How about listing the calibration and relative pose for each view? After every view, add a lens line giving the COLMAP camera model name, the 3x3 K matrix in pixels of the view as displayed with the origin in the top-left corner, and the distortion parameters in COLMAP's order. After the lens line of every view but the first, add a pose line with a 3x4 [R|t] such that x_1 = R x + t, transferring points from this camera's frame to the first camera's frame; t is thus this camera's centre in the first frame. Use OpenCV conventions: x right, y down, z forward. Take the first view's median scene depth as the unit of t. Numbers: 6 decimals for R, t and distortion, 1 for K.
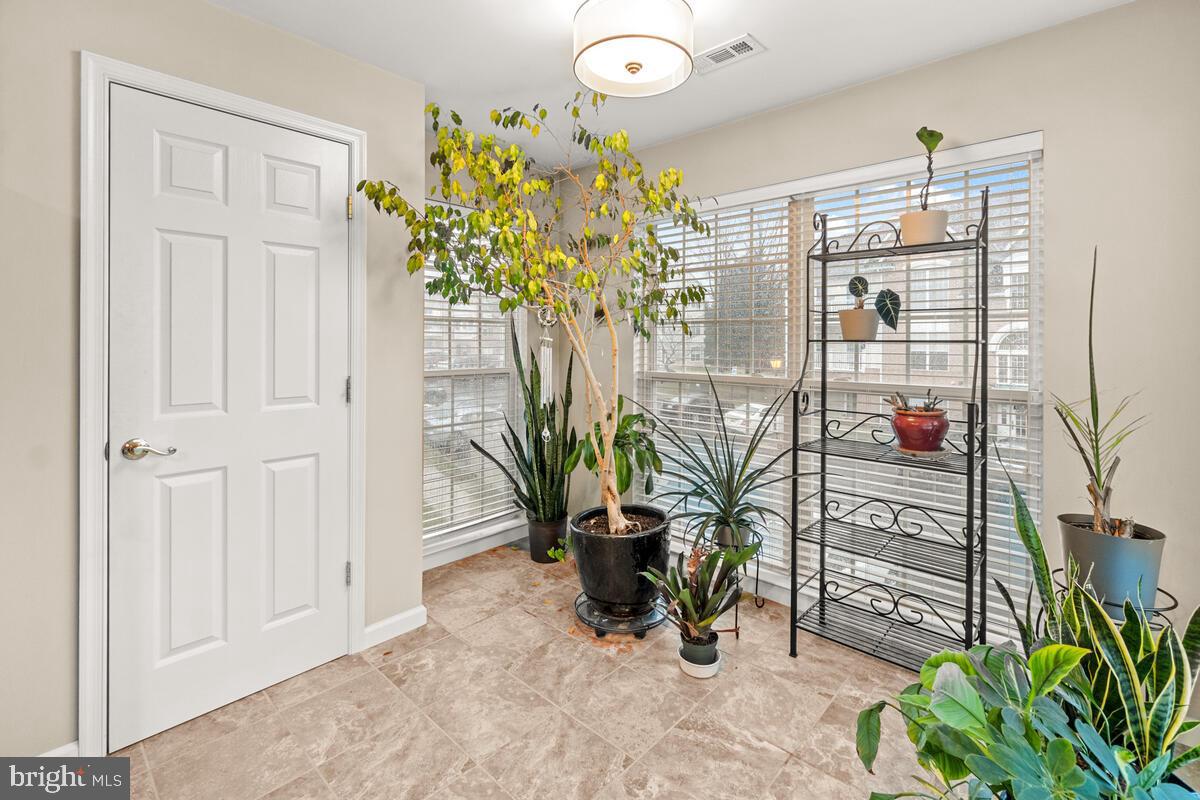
lens RADIAL K [[537.6, 0, 630.1], [0, 537.6, 338.4], [0, 0, 1]] dist [-0.003158, 0.001522]
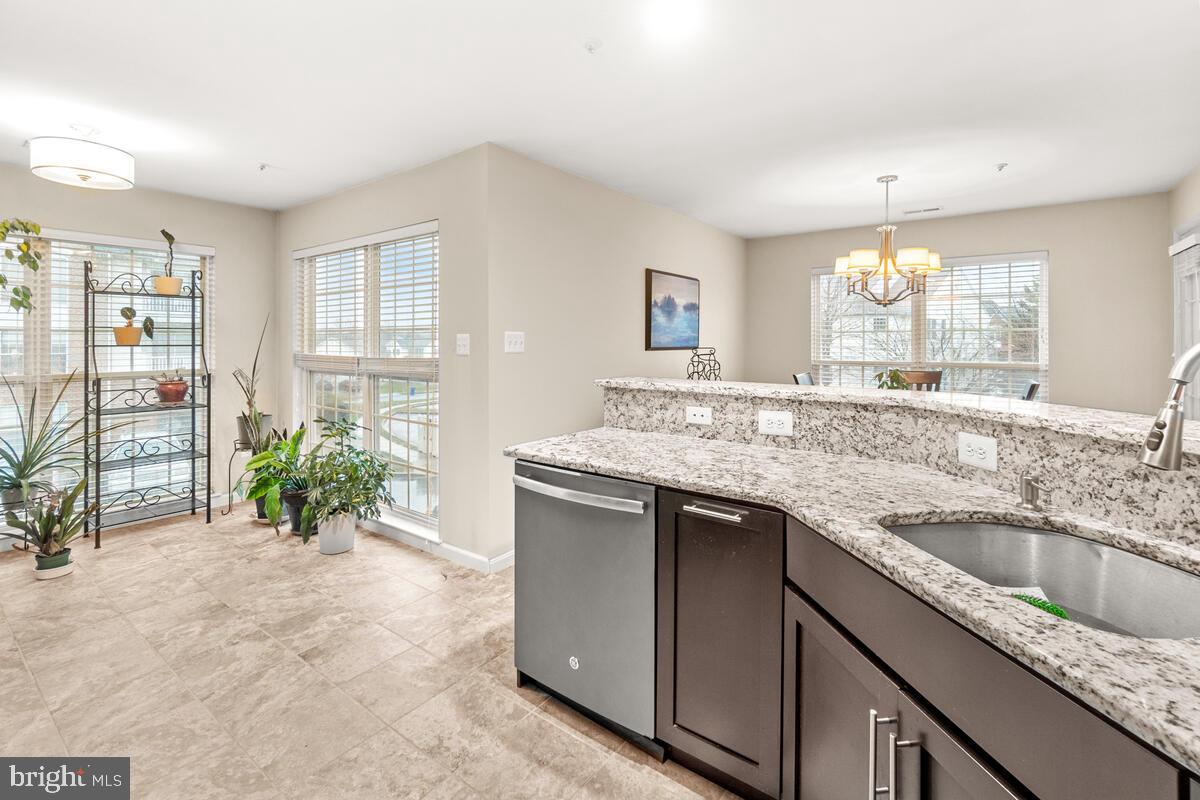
lens RADIAL K [[537.6, 0, 596.6], [0, 537.6, 342.0], [0, 0, 1]] dist [-0.003158, 0.001522]
pose [[-0.097574, -0.010375, 0.995174, -1.419874], [-0.006194, 0.999933, 0.009818, -0.033415], [-0.995209, -0.005206, -0.097631, -0.299922]]
